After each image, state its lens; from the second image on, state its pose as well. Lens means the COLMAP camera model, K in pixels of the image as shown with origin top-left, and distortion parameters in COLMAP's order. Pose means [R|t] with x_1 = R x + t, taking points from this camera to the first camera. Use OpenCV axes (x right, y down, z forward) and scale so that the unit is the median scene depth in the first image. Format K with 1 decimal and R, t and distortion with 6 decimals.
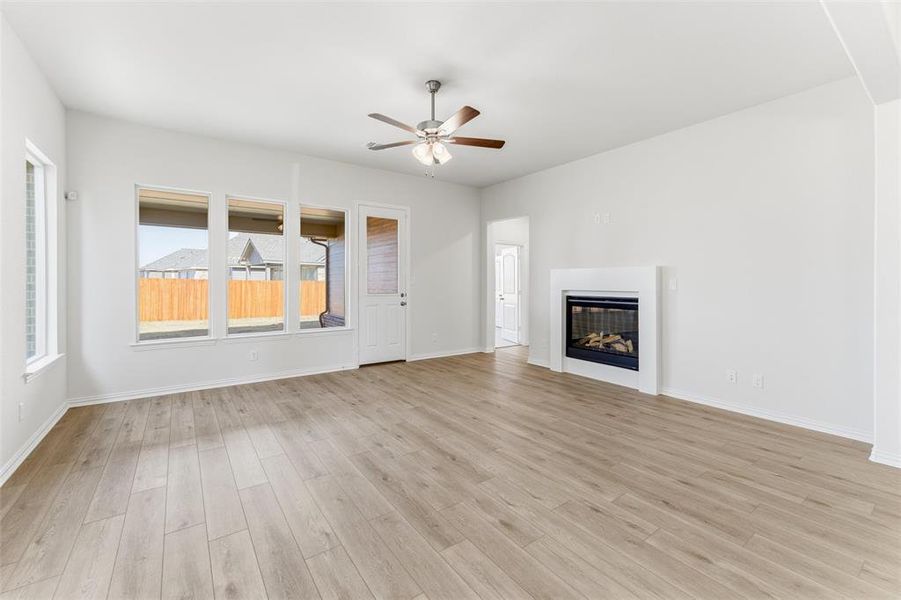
lens RADIAL K [[398.4, 0, 450.0], [0, 398.4, 281.5], [0, 0, 1]] dist [0.001001, 0.000102]
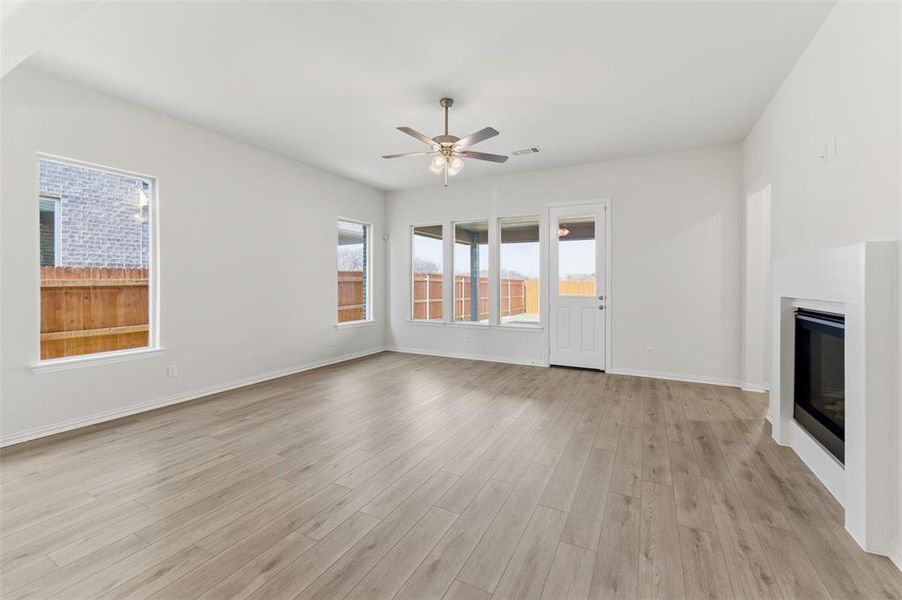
lens RADIAL K [[395.0, 0, 452.7], [0, 395.0, 284.4], [0, 0, 1]] dist [-0.000036, 0.000072]
pose [[0.408738, 0.002624, -0.912648, 0.649929], [-0.000666, 0.999996, 0.002577, 0.002587], [0.912651, -0.000445, 0.408738, 0.390856]]
